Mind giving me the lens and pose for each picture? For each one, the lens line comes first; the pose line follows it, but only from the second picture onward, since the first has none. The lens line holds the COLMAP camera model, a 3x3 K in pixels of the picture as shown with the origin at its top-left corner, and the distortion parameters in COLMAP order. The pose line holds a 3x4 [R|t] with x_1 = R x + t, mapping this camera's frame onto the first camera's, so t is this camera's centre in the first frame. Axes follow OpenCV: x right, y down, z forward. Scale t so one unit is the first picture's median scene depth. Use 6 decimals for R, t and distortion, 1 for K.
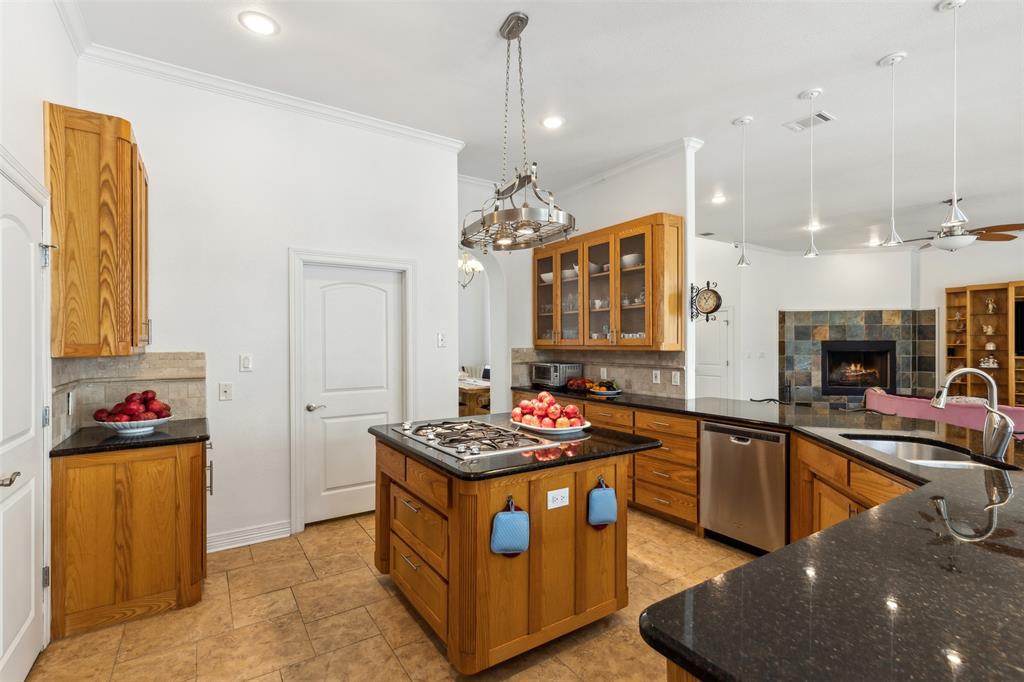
lens RADIAL K [[476.8, 0, 515.3], [0, 476.8, 342.5], [0, 0, 1]] dist [0.003750, 0.000161]
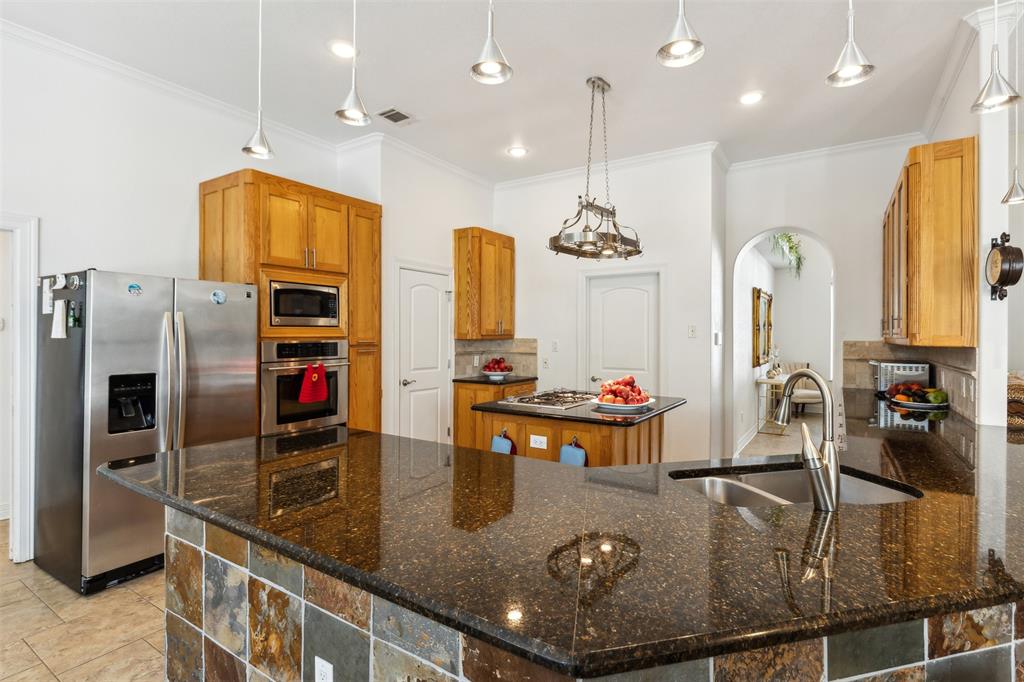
lens RADIAL K [[490.1, 0, 515.6], [0, 490.1, 335.4], [0, 0, 1]] dist [-0.001433, -0.000059]
pose [[0.384957, 0.004955, -0.922921, 1.072924], [-0.004933, 0.999982, 0.003311, 0.003988], [0.922921, 0.003279, 0.384975, 0.284780]]
